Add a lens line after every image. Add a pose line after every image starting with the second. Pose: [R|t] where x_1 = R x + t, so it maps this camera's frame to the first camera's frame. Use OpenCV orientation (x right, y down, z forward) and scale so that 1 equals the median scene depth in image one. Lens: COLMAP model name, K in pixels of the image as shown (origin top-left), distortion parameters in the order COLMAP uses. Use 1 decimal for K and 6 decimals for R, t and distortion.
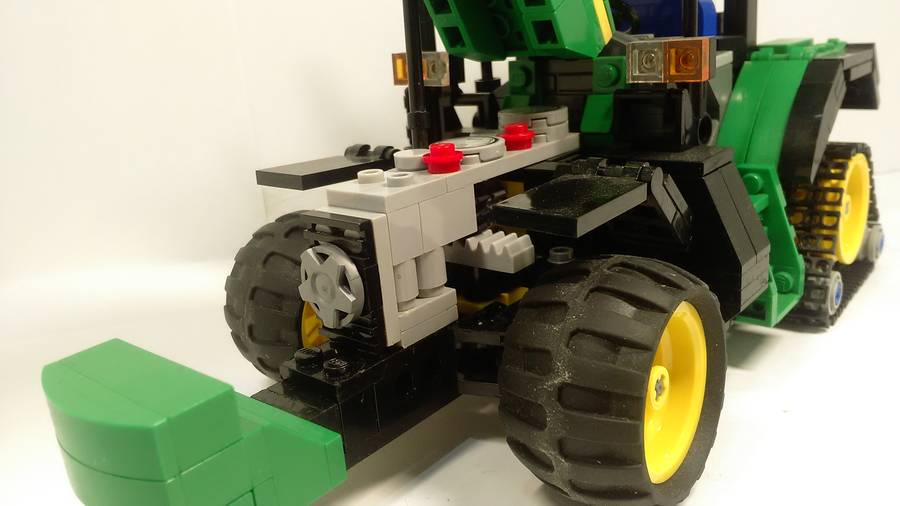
lens RADIAL K [[726.6, 0, 446.4], [0, 726.6, 245.6], [0, 0, 1]] dist [0.105626, -0.218470]
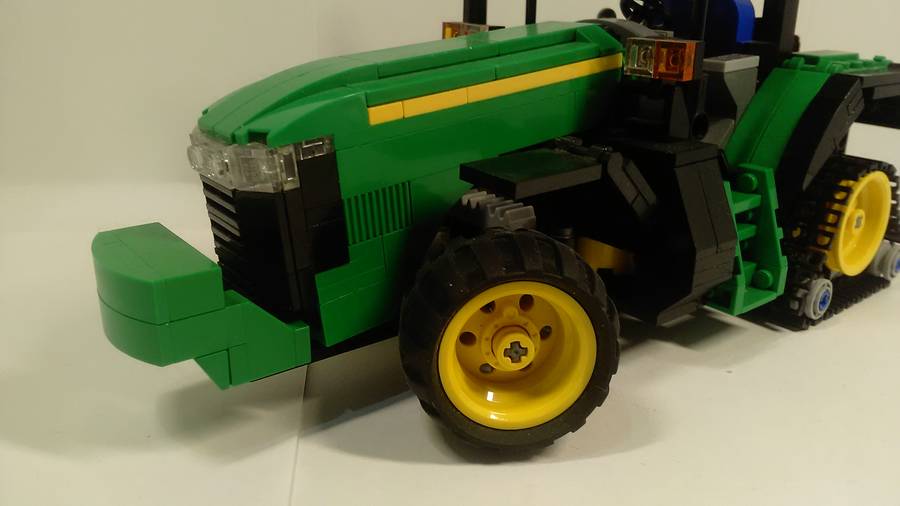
lens RADIAL K [[726.6, 0, 444.2], [0, 726.6, 257.0], [0, 0, 1]] dist [0.105626, -0.218470]
pose [[0.975765, 0.156020, -0.153428, 0.164887], [-0.146342, 0.986571, 0.072535, 0.008437], [0.162685, -0.048324, 0.985494, -0.129923]]
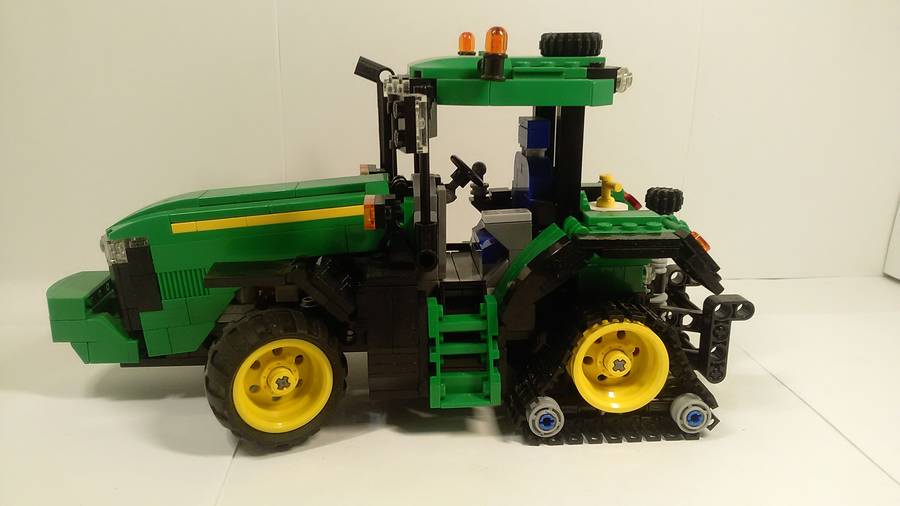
lens RADIAL K [[726.6, 0, 451.8], [0, 726.6, 244.2], [0, 0, 1]] dist [0.105626, -0.218470]
pose [[0.713989, 0.260068, -0.650065, 1.215938], [-0.270034, 0.958909, 0.087038, -0.303591], [0.645989, 0.113395, 0.754877, -0.063561]]
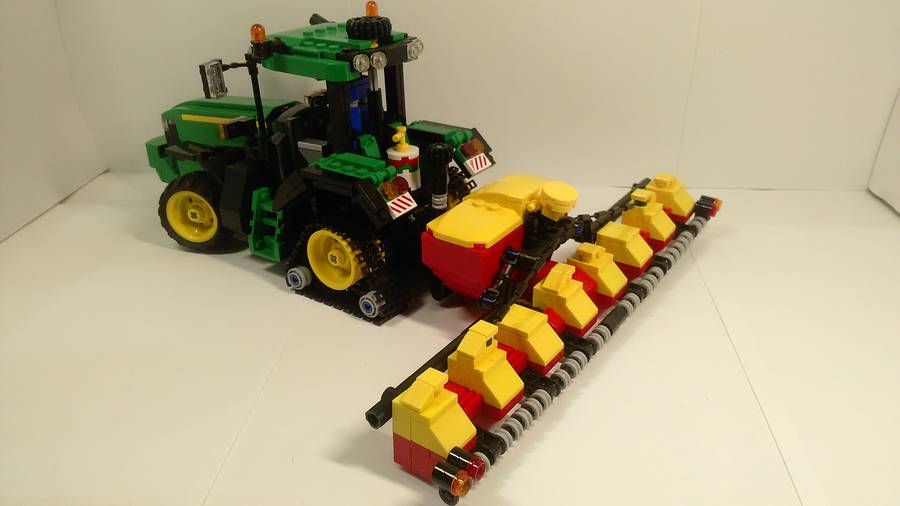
lens RADIAL K [[726.6, 0, 455.8], [0, 726.6, 246.6], [0, 0, 1]] dist [0.105626, -0.218470]
pose [[0.113574, 0.508294, -0.853662, 2.328529], [-0.292653, 0.838216, 0.460161, -1.089518], [0.949450, 0.197564, 0.243954, 0.979402]]
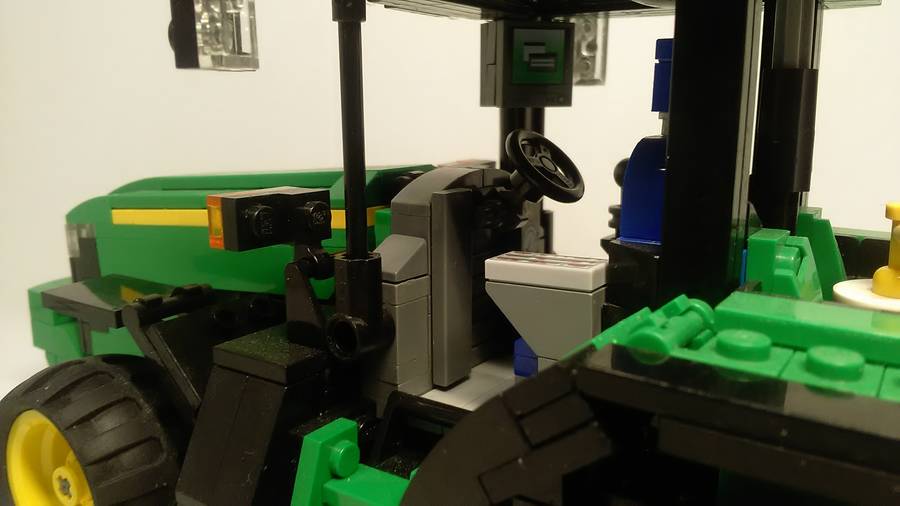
lens RADIAL K [[726.6, 0, 453.2], [0, 726.6, 249.8], [0, 0, 1]] dist [0.105626, -0.218470]
pose [[0.119458, 0.278109, -0.953093, 0.896559], [-0.316715, 0.920488, 0.228898, -0.382638], [0.940968, 0.274515, 0.198041, 0.861953]]
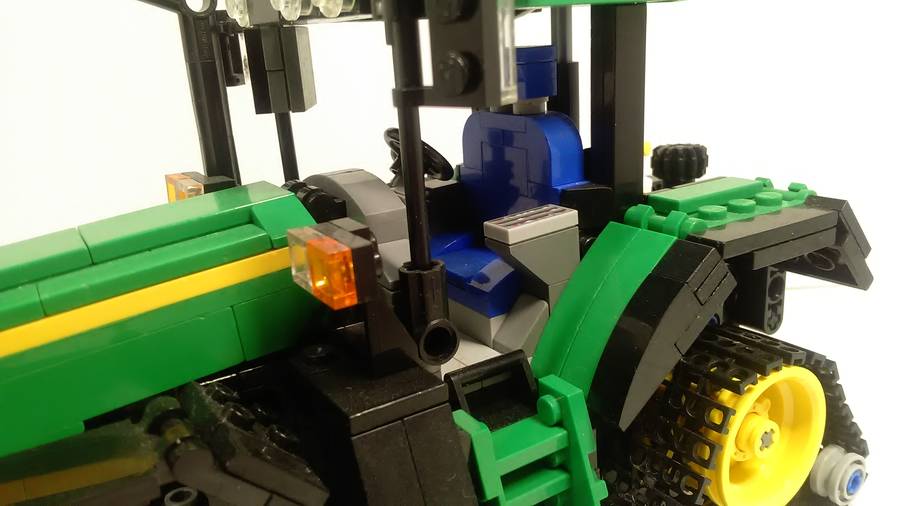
lens RADIAL K [[726.6, 0, 447.2], [0, 726.6, 249.6], [0, 0, 1]] dist [0.105626, -0.218470]
pose [[0.954533, 0.108956, -0.277480, 0.499426], [-0.108429, 0.993954, 0.017290, -0.238830], [0.277686, 0.013583, 0.960576, 0.294536]]
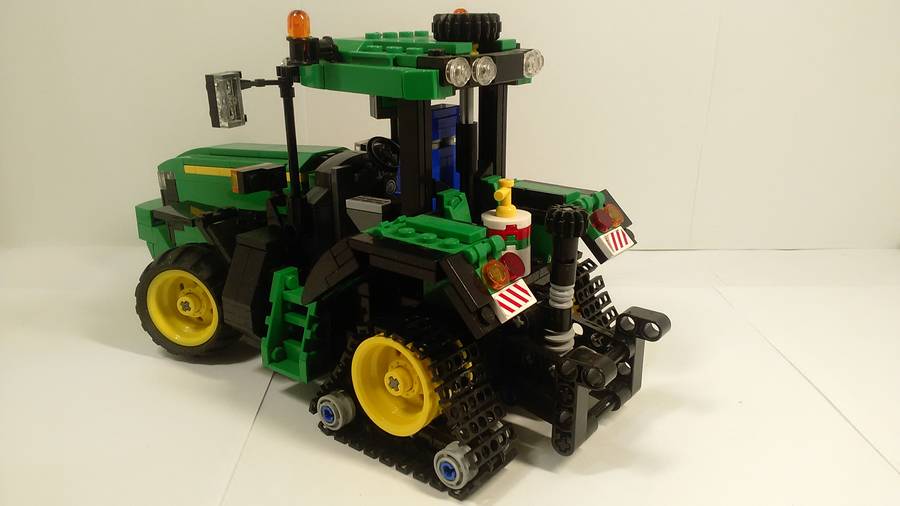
lens RADIAL K [[726.6, 0, 448.7], [0, 726.6, 242.7], [0, 0, 1]] dist [0.105626, -0.218470]
pose [[0.063751, 0.384153, -0.921066, 1.658358], [-0.307056, 0.885721, 0.348159, -0.716145], [0.949554, 0.260623, 0.174422, 0.966510]]
